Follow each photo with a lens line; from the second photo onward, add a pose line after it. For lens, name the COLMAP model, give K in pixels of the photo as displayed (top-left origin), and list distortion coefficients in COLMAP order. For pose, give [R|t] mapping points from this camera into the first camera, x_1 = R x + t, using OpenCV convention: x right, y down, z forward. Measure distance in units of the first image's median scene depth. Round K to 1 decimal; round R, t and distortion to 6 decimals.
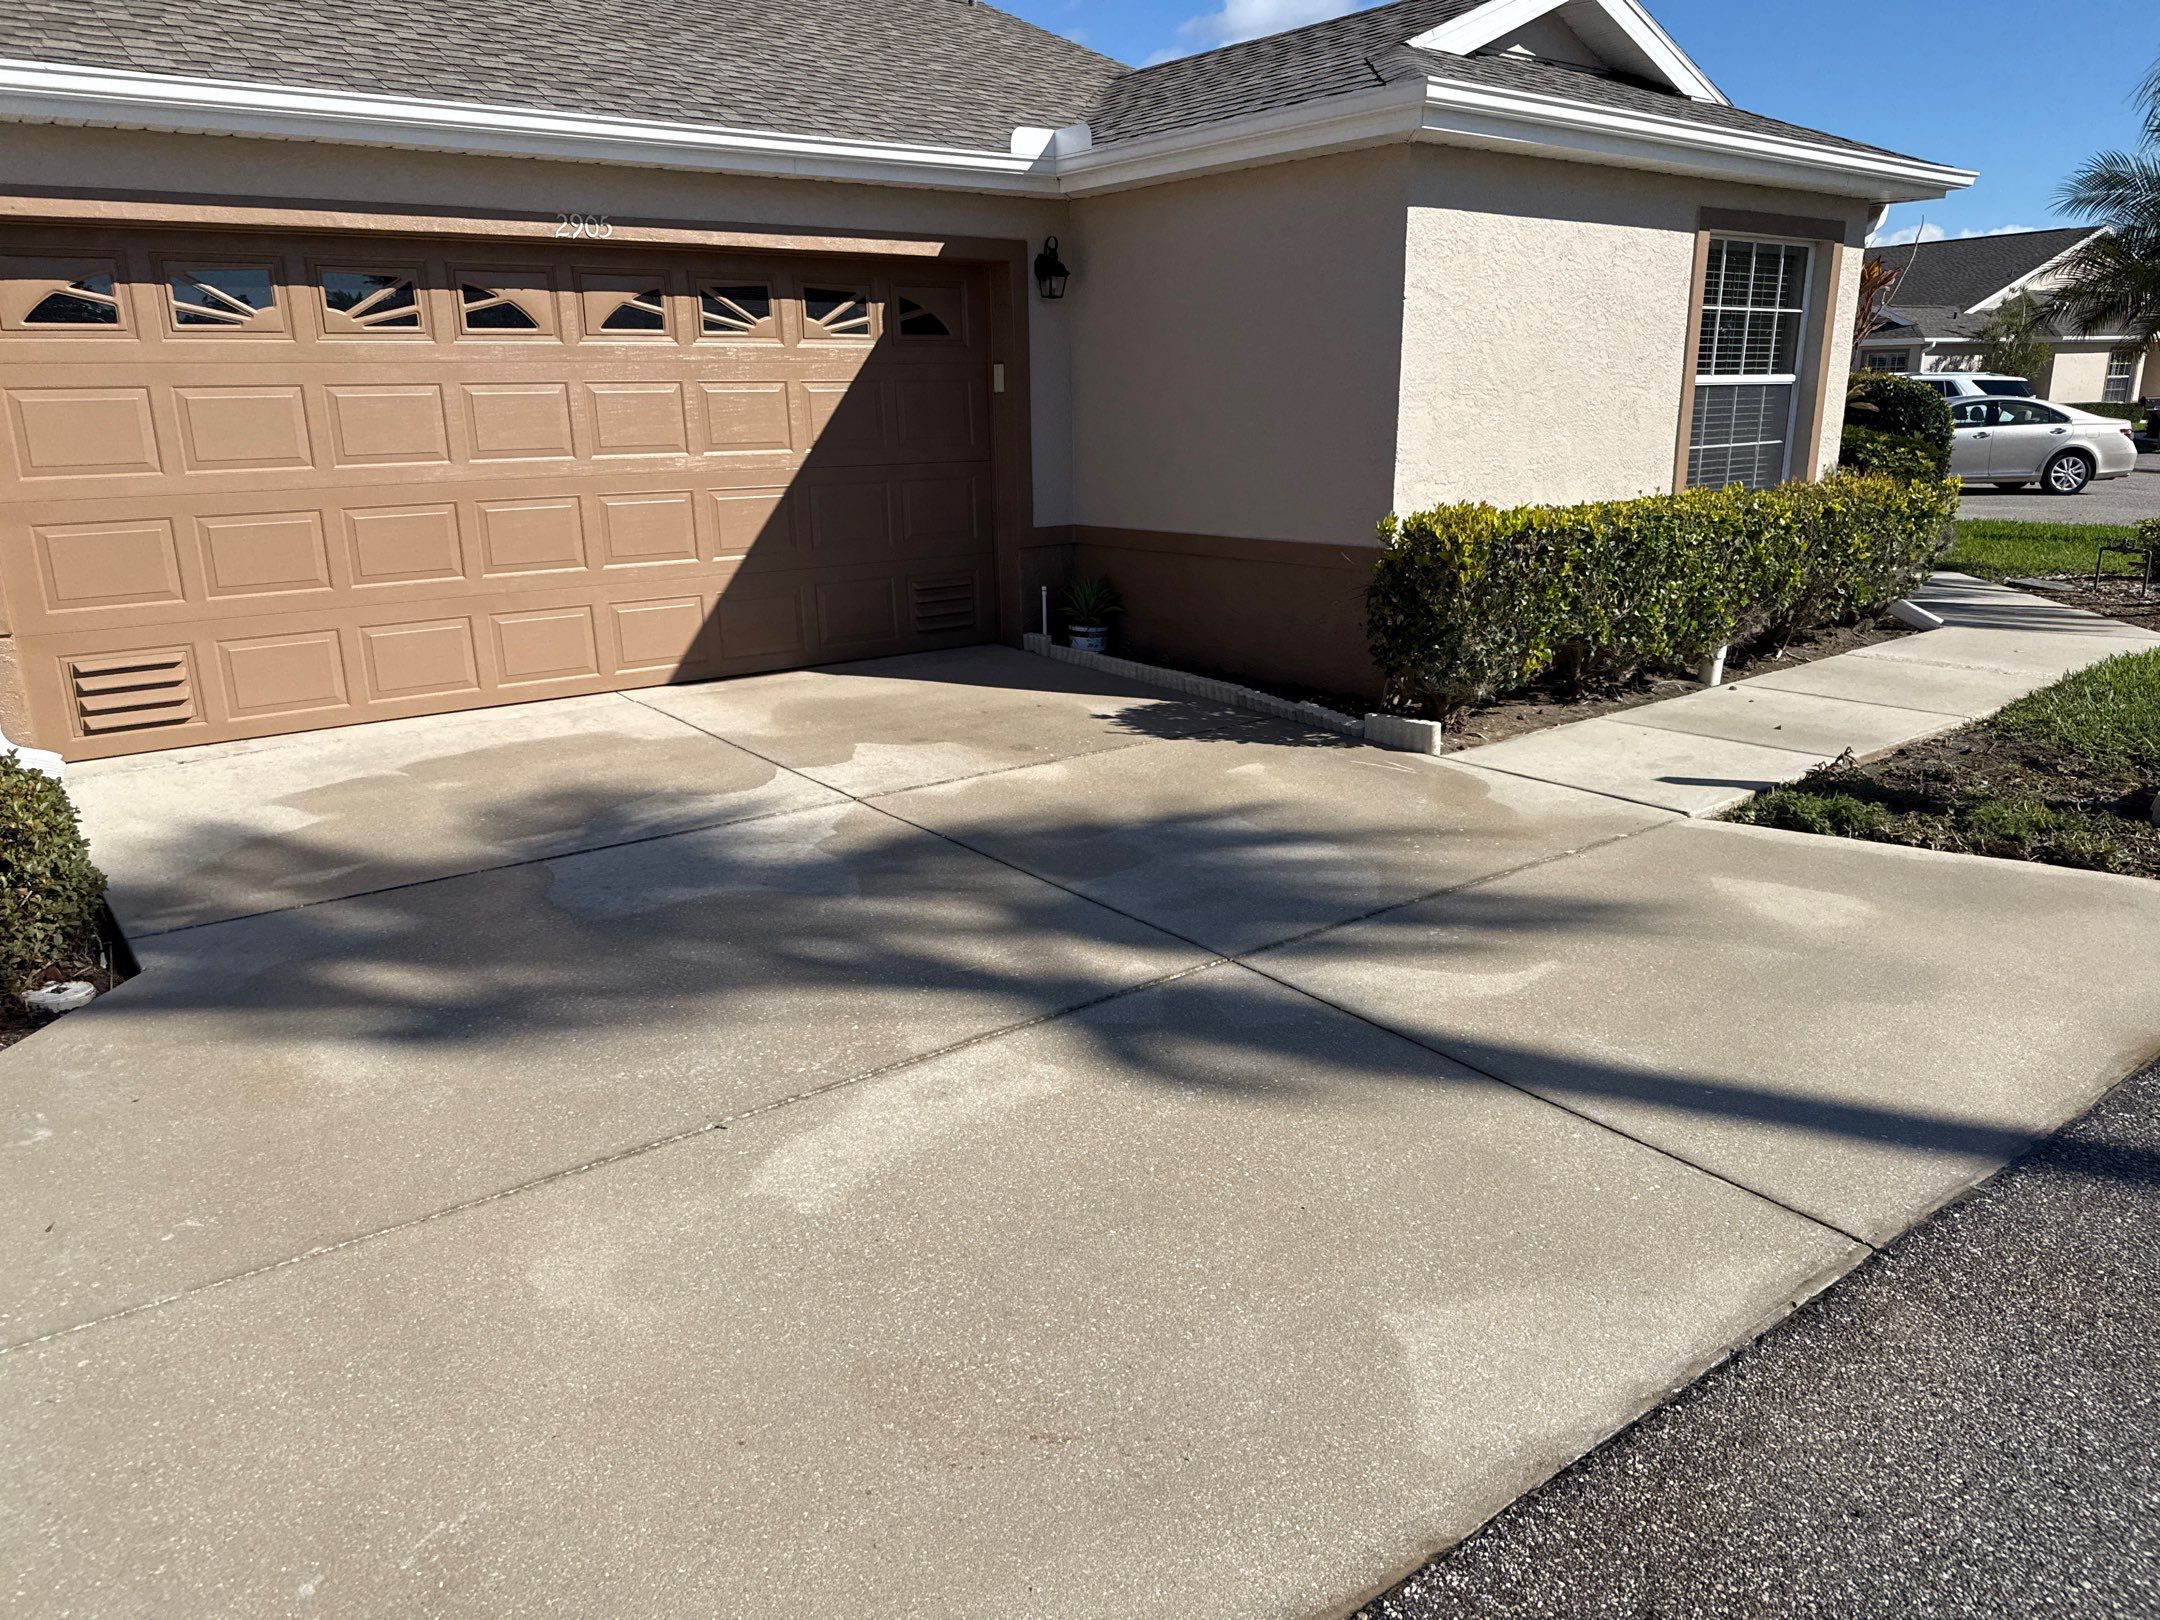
lens RADIAL K [[1521.4, 0, 1080.0], [0, 1521.4, 810.0], [0, 0, 1]] dist [0.007105, -0.001104]
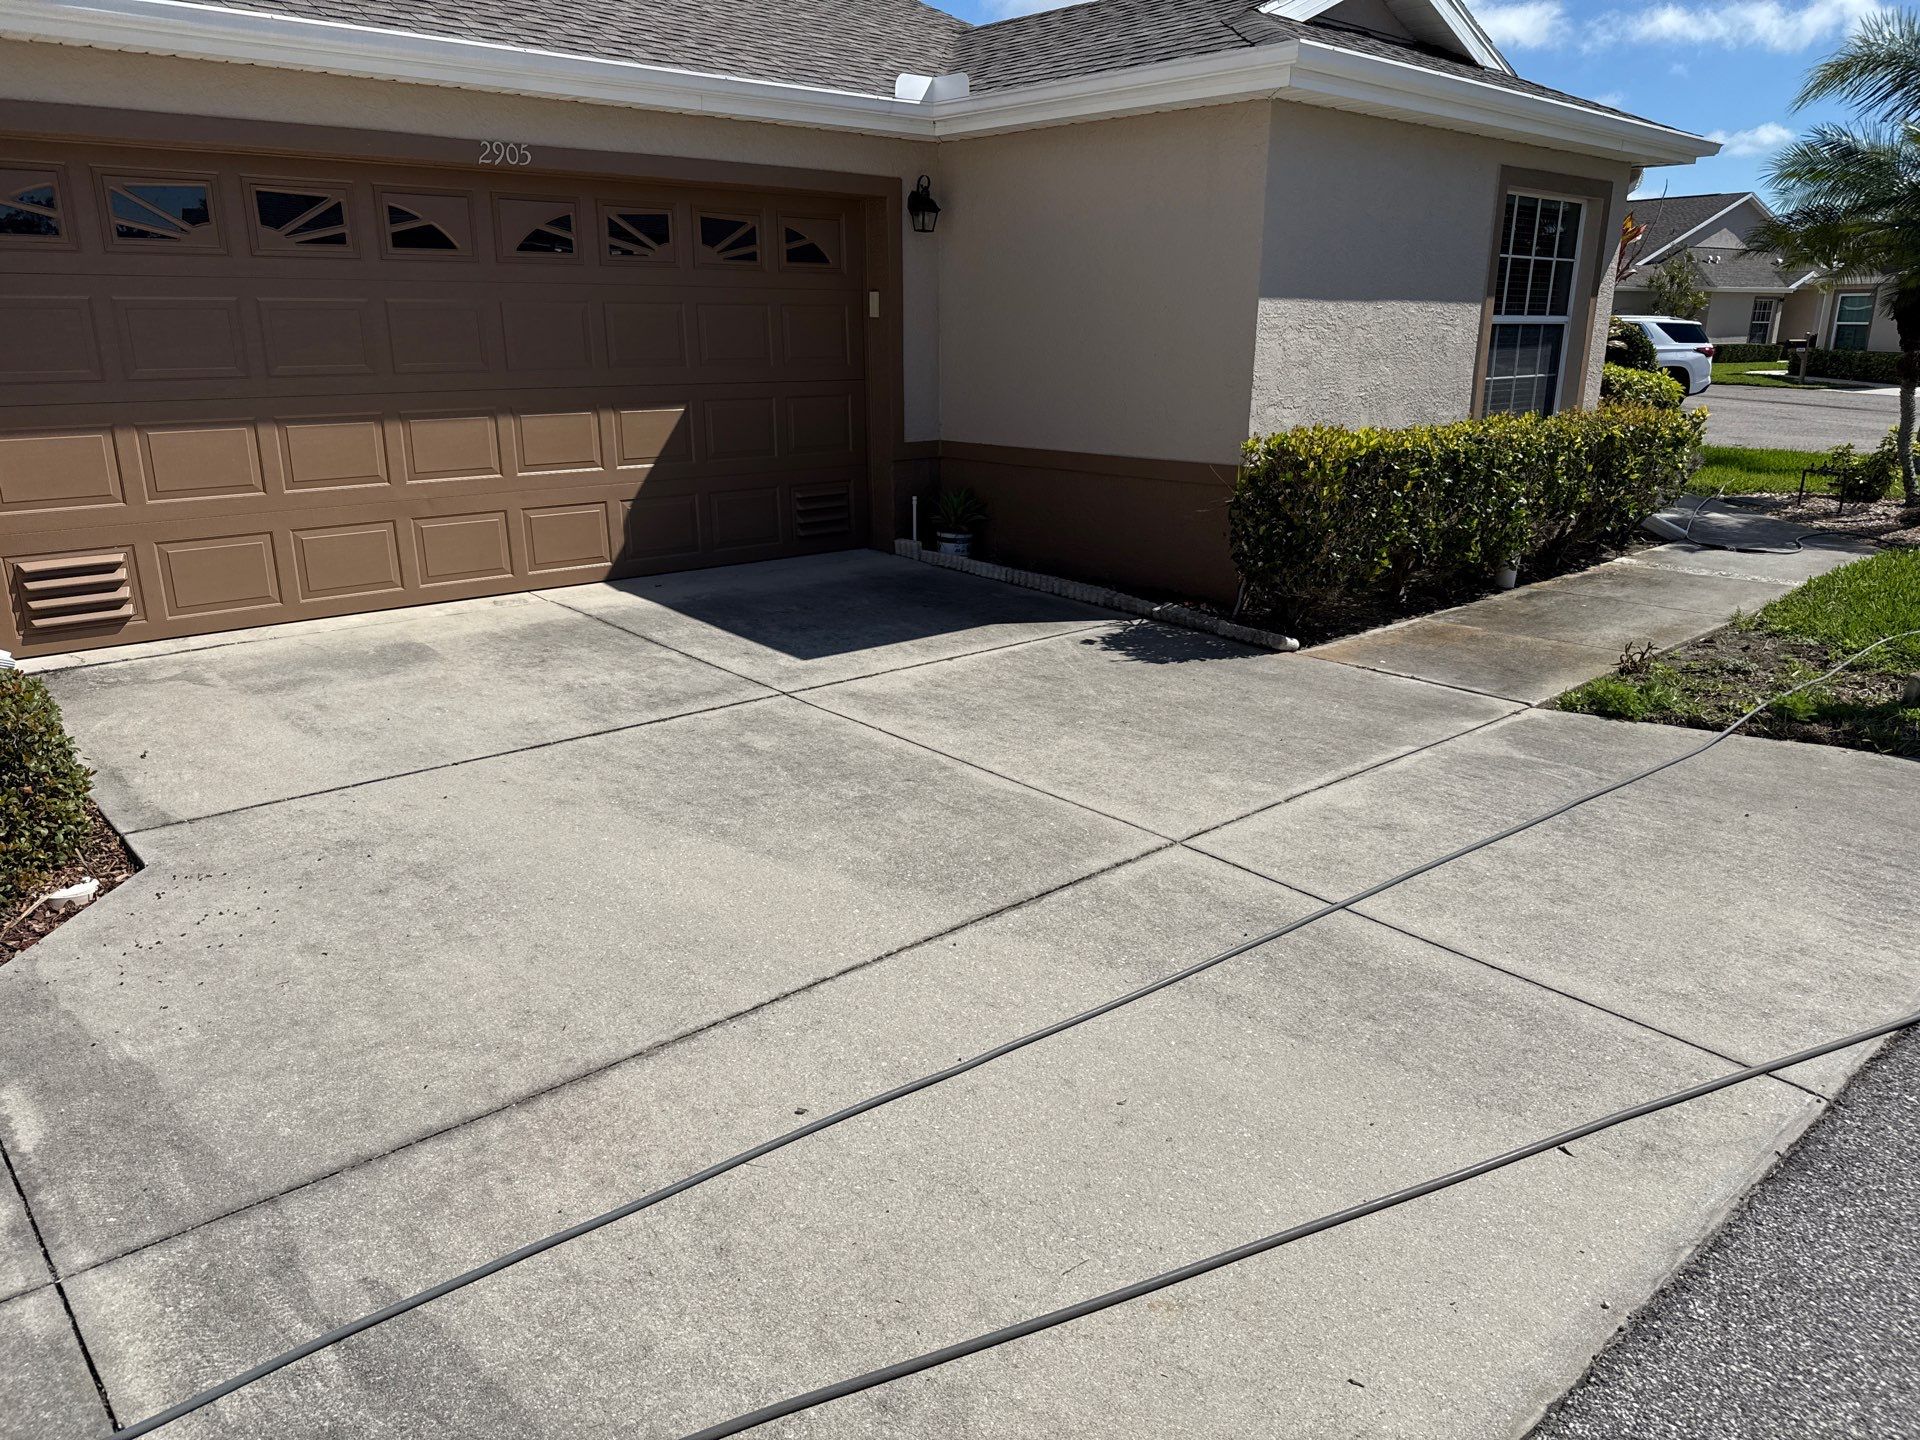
lens RADIAL K [[1354.0, 0, 960.0], [0, 1354.0, 720.0], [0, 0, 1]] dist [-0.003549, 0.004439]
pose [[0.996821, -0.004219, 0.079566, -0.085225], [0.002660, 0.999803, 0.019682, -0.005995], [-0.079633, -0.019407, 0.996635, 0.027022]]
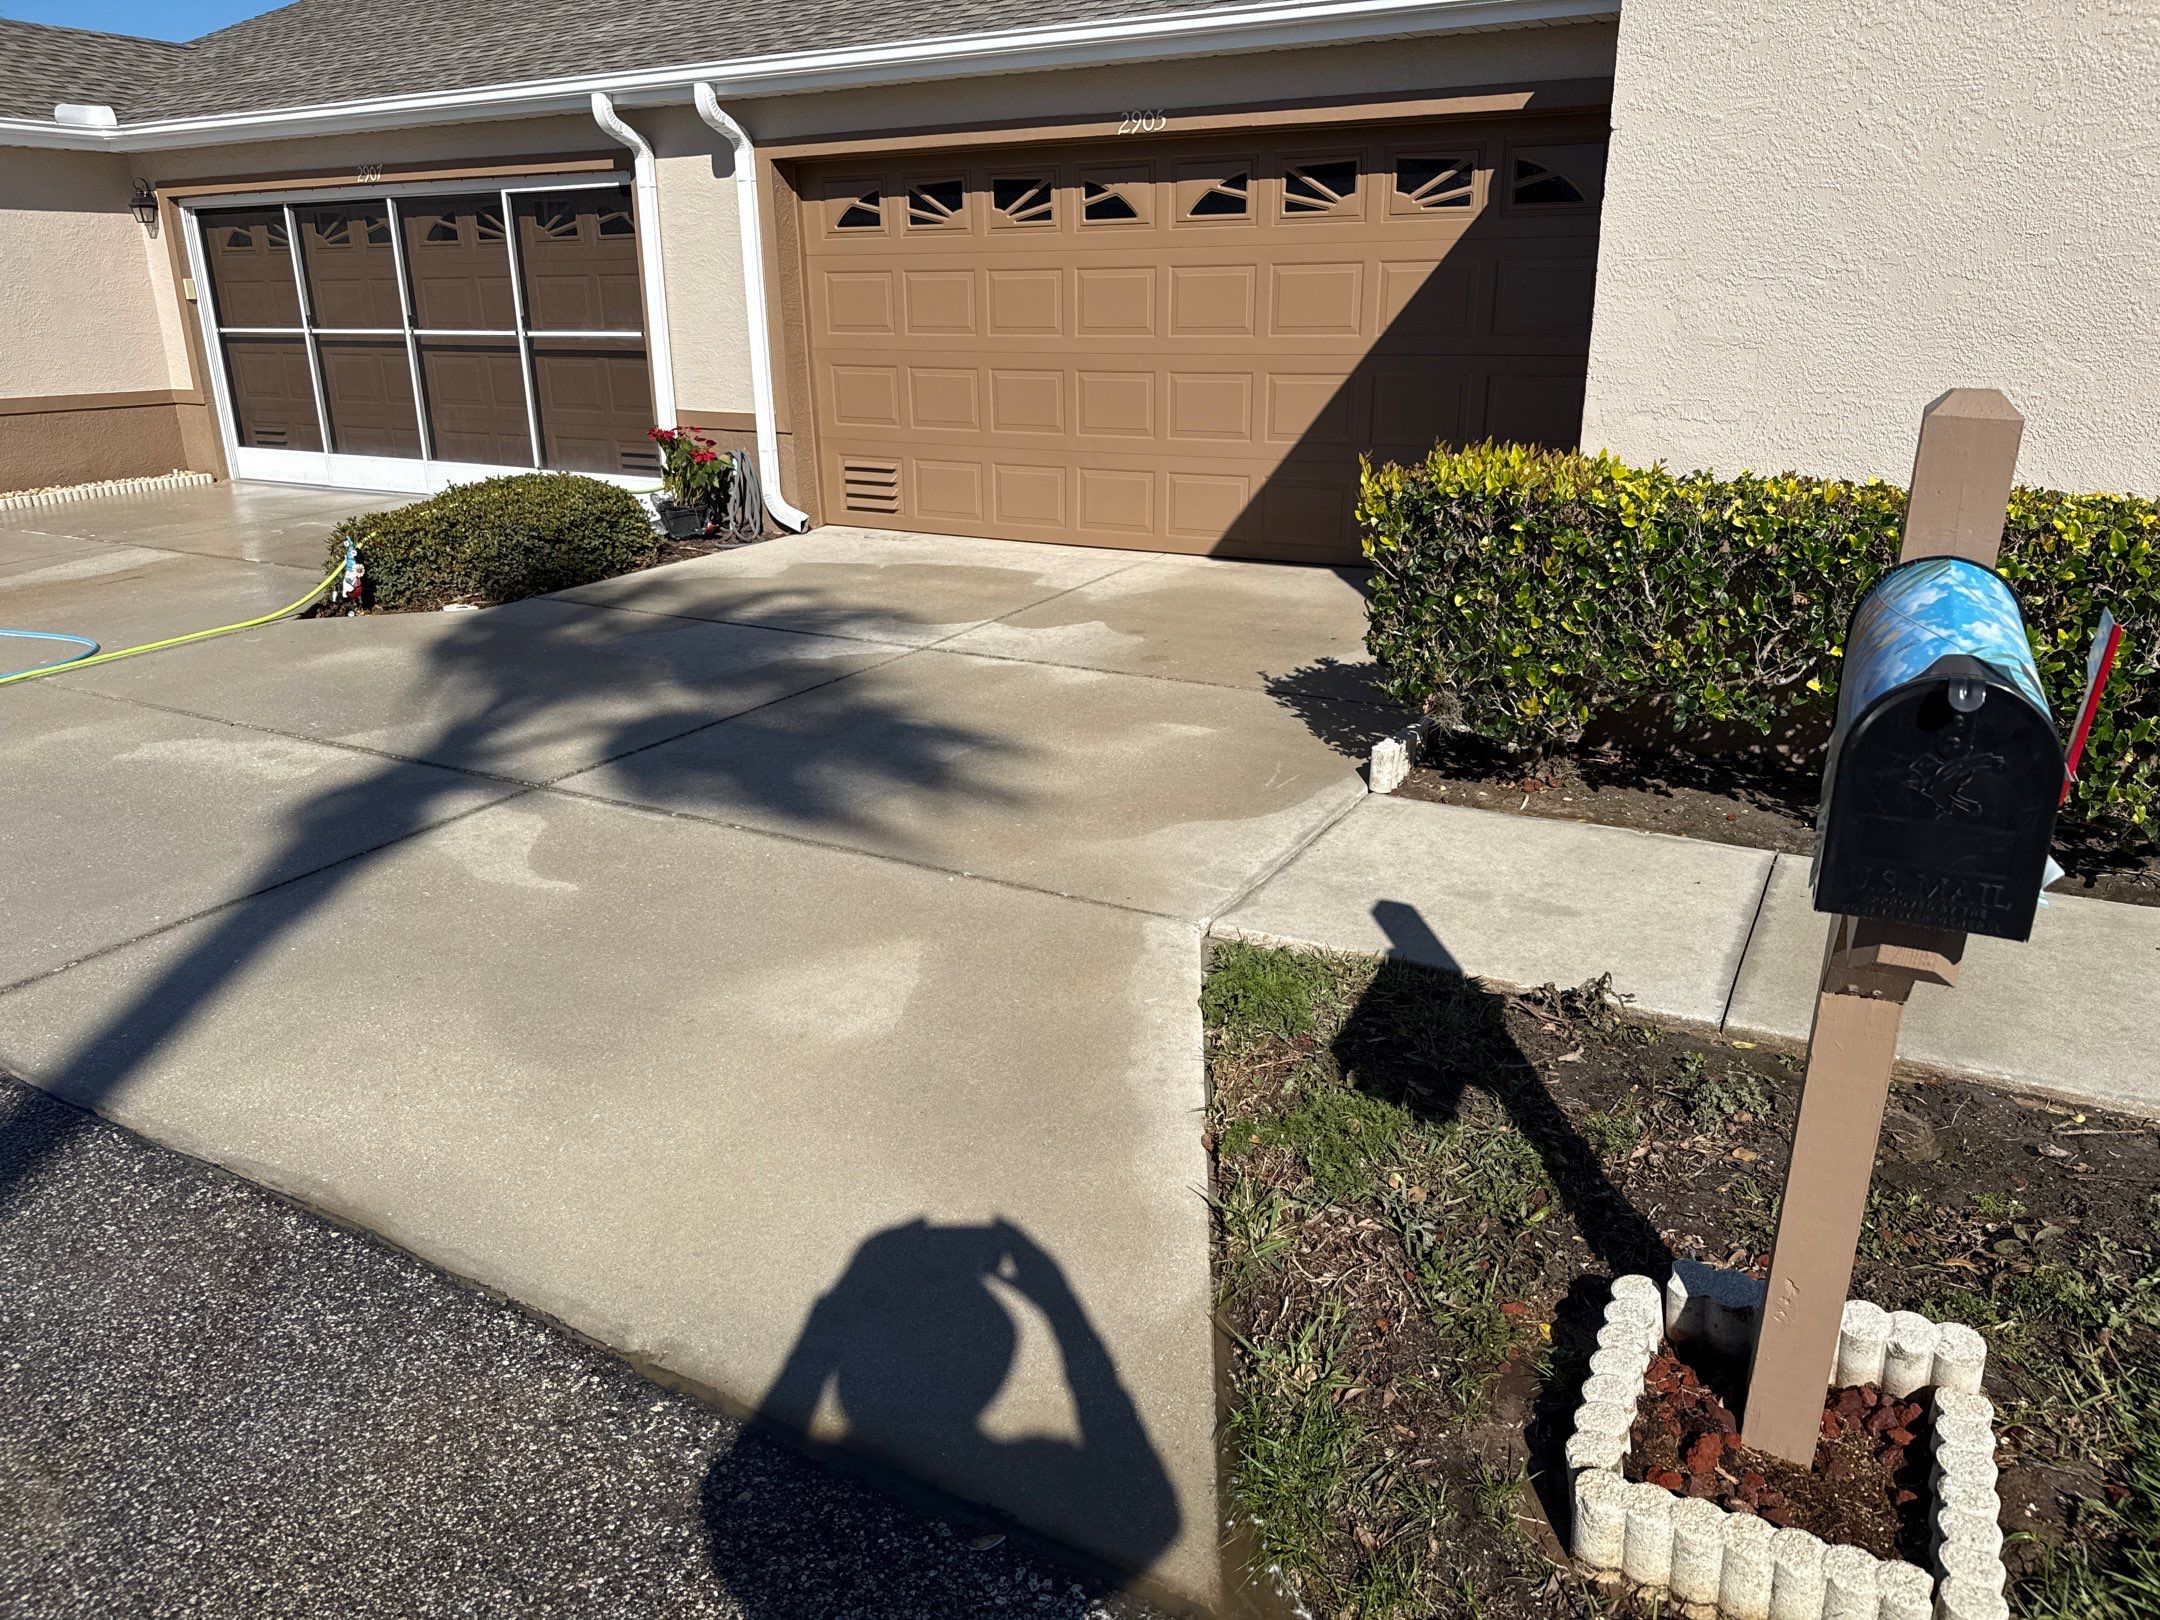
lens RADIAL K [[1499.8, 0, 1080.0], [0, 1499.8, 810.0], [0, 0, 1]] dist [0.055834, -0.001772]
pose [[0.389194, 0.315109, -0.865583, 0.760079], [-0.240941, 0.941781, 0.234513, -0.153762], [0.889087, 0.117284, 0.442458, 0.513151]]
